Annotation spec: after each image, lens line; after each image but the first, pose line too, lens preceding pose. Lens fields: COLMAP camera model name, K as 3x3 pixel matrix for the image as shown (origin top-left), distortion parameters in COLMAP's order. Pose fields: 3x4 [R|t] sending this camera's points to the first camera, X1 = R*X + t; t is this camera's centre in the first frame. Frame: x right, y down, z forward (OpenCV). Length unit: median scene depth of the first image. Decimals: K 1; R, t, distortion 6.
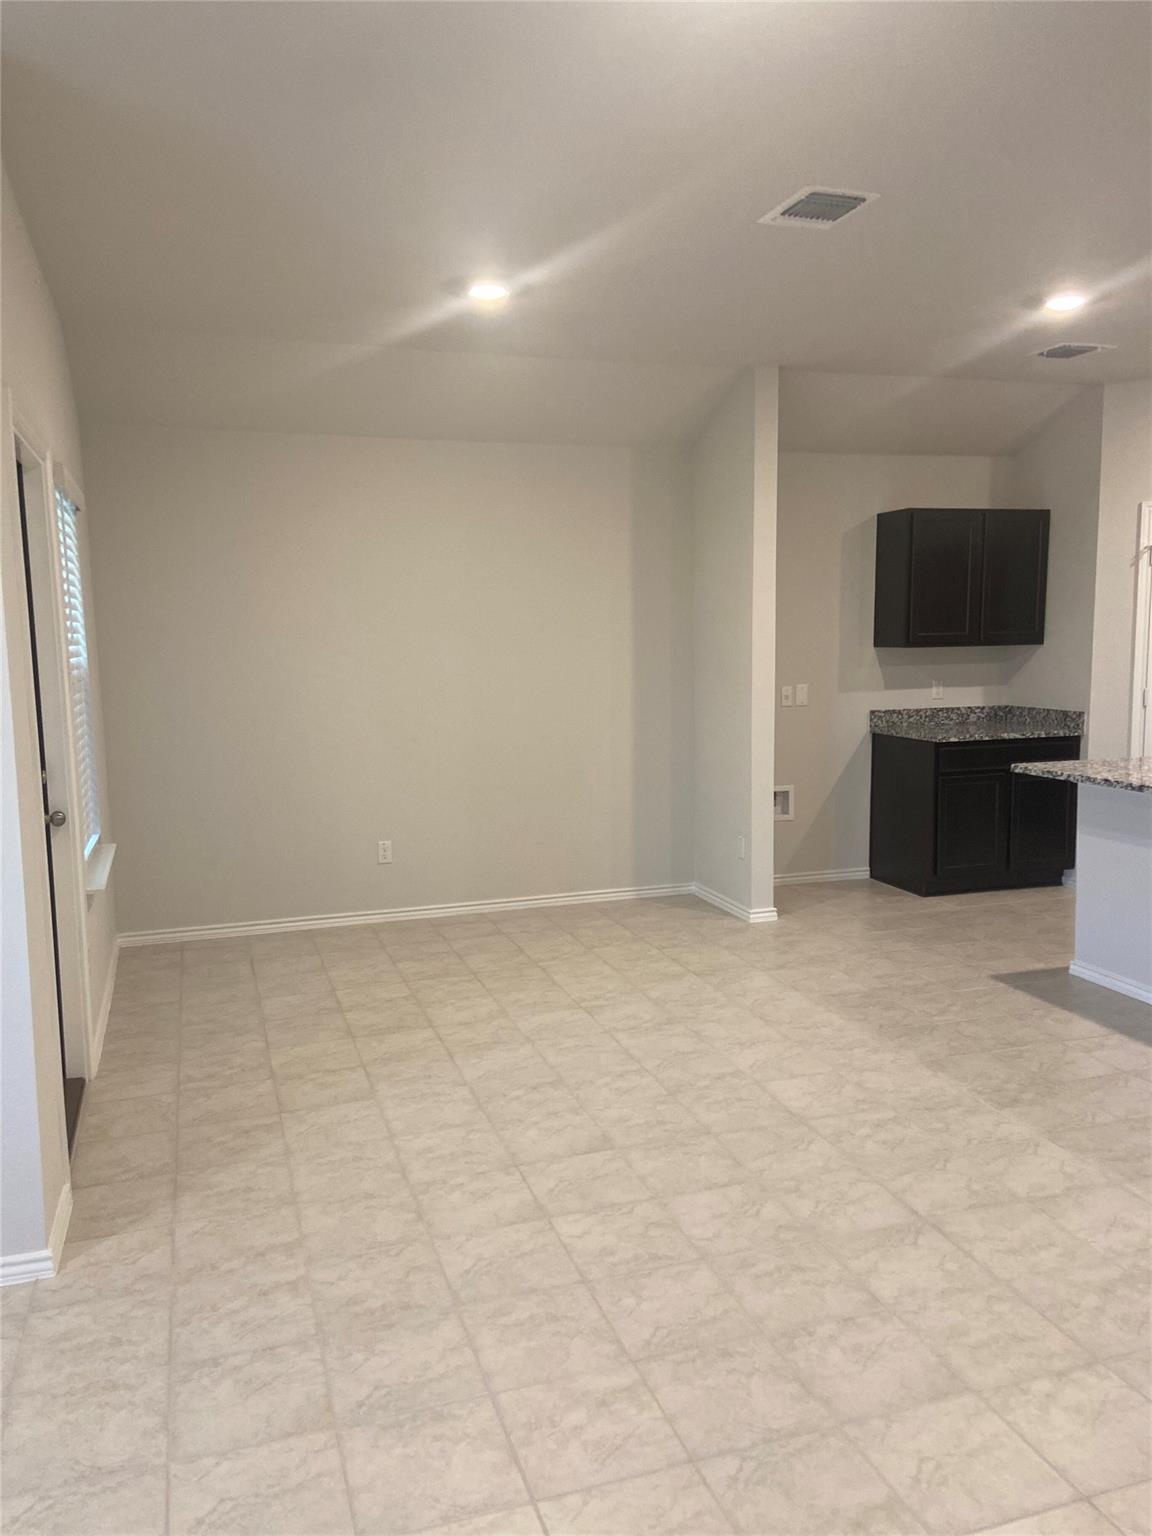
lens RADIAL K [[1140.7, 0, 576.0], [0, 1140.7, 768.0], [0, 0, 1]] dist [0.125694, -0.158678]
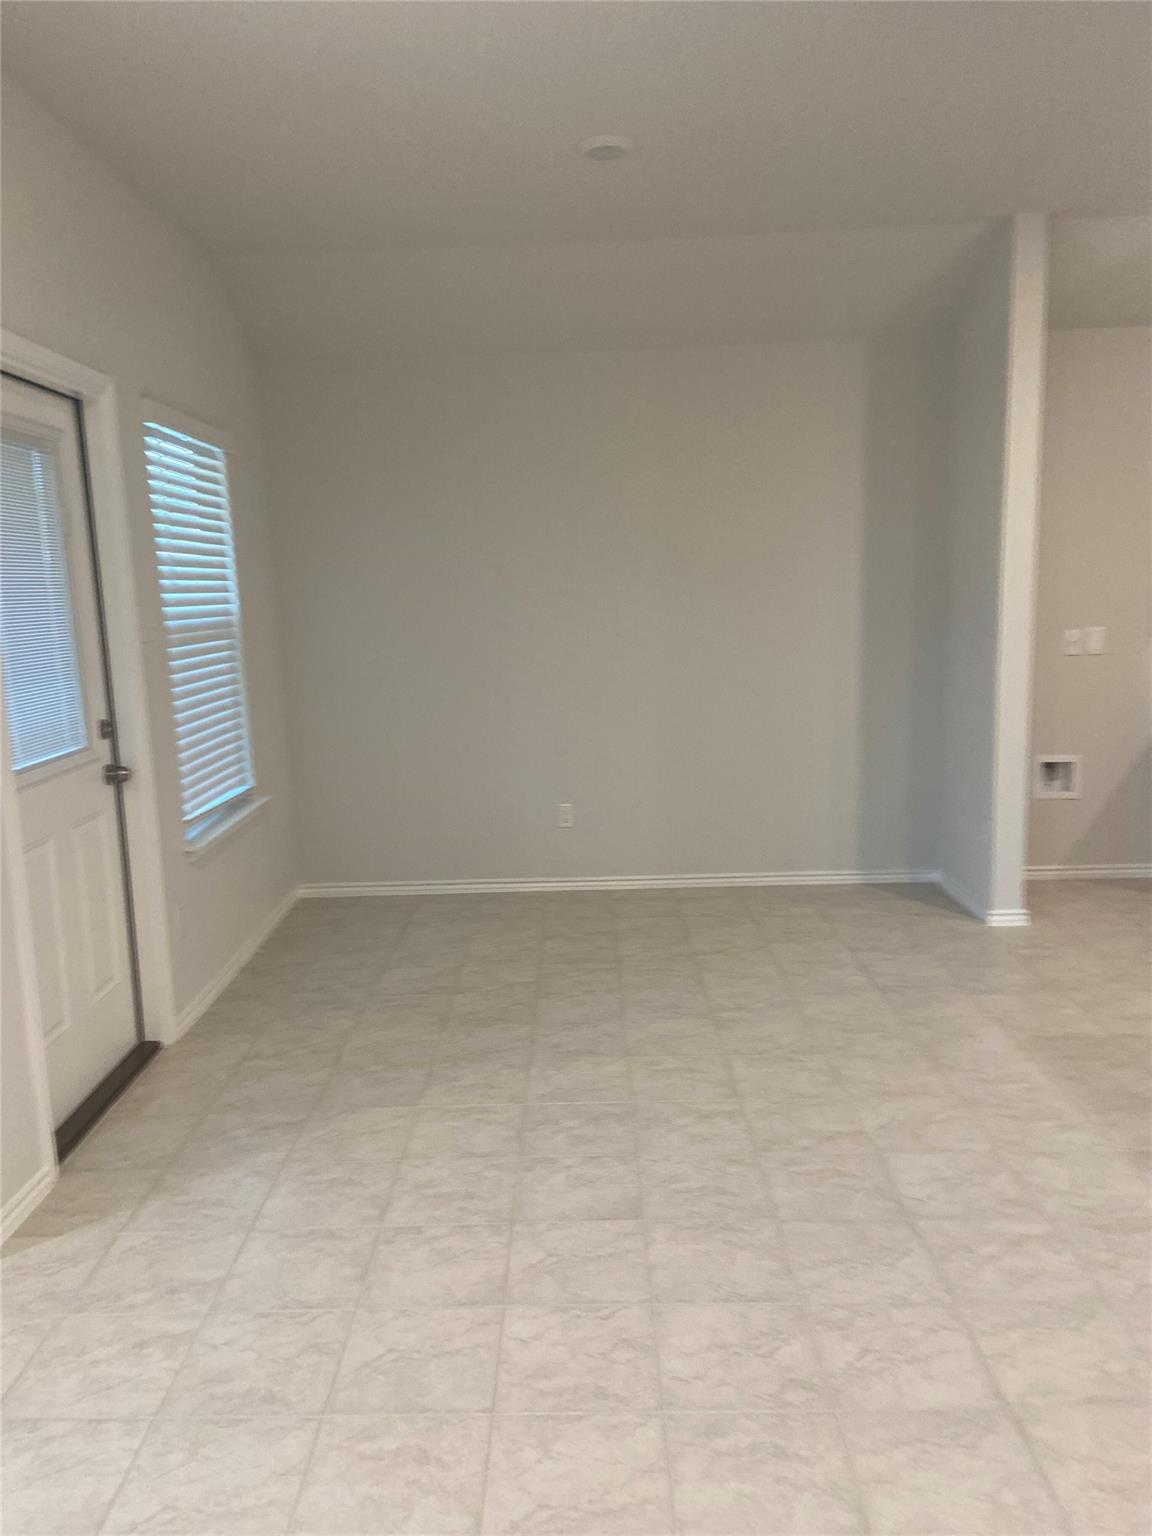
lens RADIAL K [[1140.7, 0, 576.0], [0, 1140.7, 768.0], [0, 0, 1]] dist [0.125694, -0.158678]
pose [[0.943813, 0.036515, -0.328457, 0.163296], [-0.020614, 0.998446, 0.051766, -0.013610], [0.329837, -0.042087, 0.943099, 0.167735]]
